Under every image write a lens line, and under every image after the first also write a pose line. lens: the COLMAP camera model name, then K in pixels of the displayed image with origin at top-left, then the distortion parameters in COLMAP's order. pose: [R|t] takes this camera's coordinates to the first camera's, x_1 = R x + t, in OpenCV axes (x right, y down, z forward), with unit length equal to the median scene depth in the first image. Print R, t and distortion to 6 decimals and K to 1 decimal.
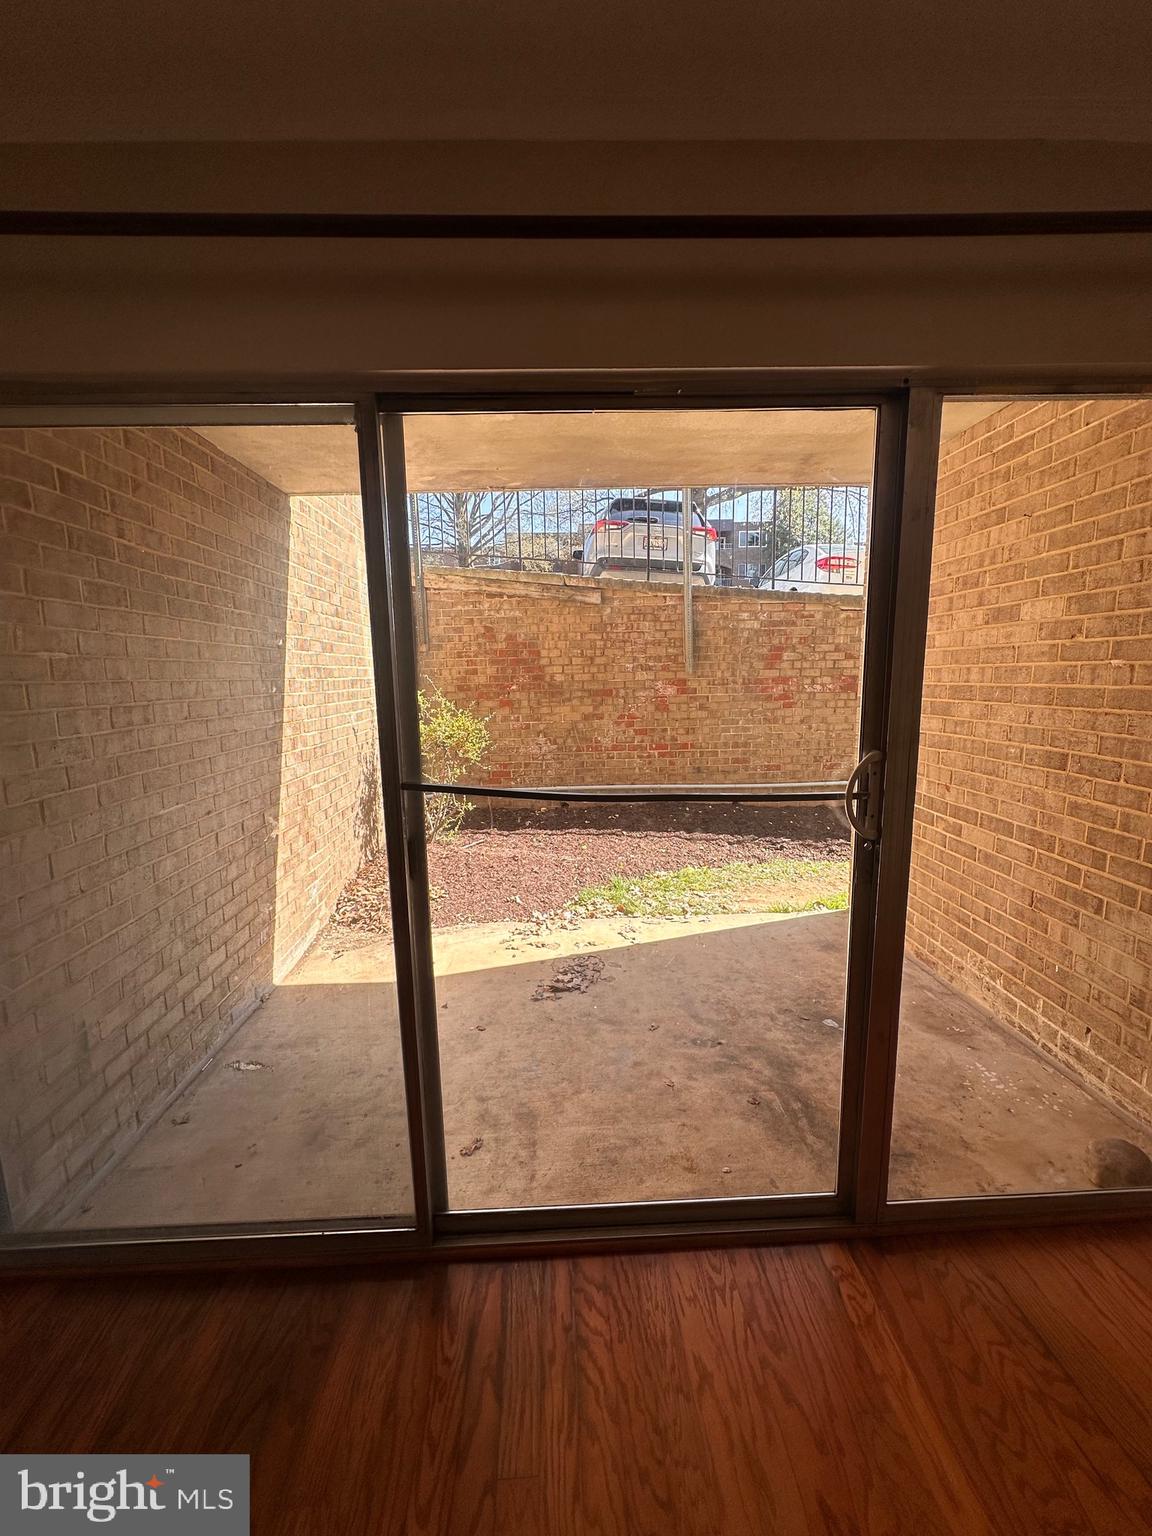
lens RADIAL K [[611.9, 0, 572.2], [0, 611.9, 767.2], [0, 0, 1]] dist [-0.003776, -0.000294]
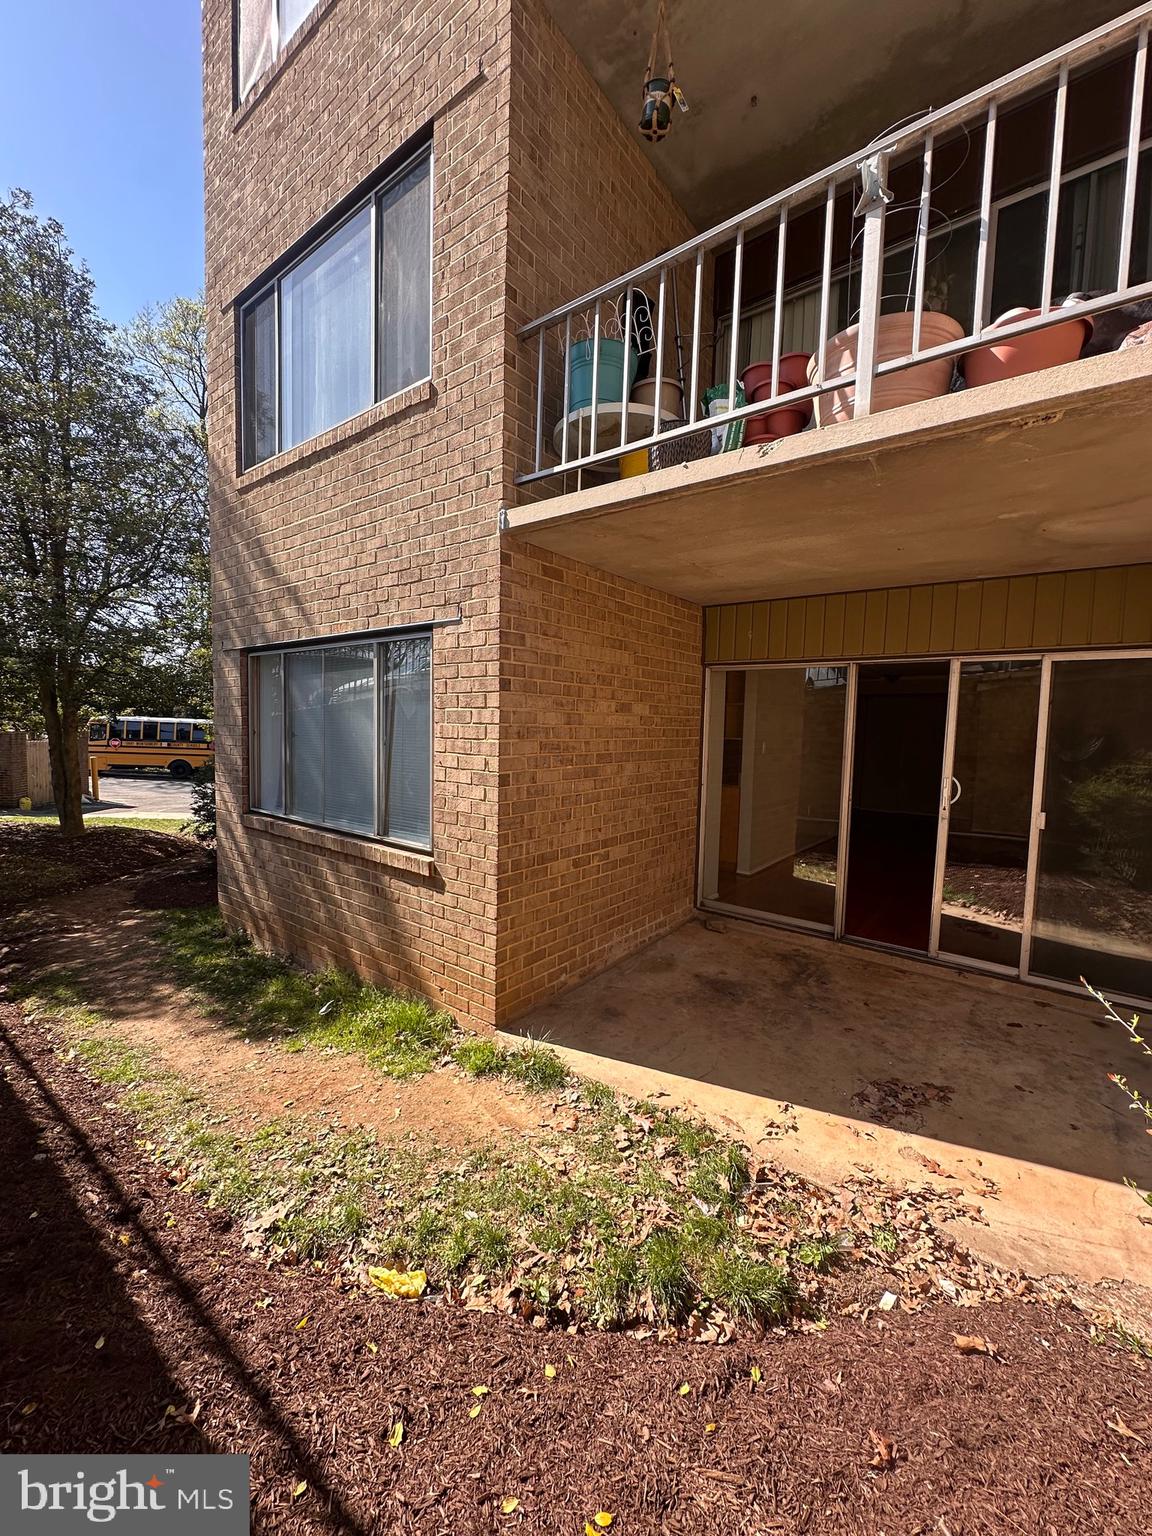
lens RADIAL K [[611.9, 0, 573.8], [0, 611.9, 768.4], [0, 0, 1]] dist [-0.003776, -0.000294]
pose [[-0.766625, -0.039714, 0.640866, -0.221265], [0.093440, 0.980560, 0.172541, -0.376031], [-0.635260, 0.192157, -0.748011, 2.268403]]
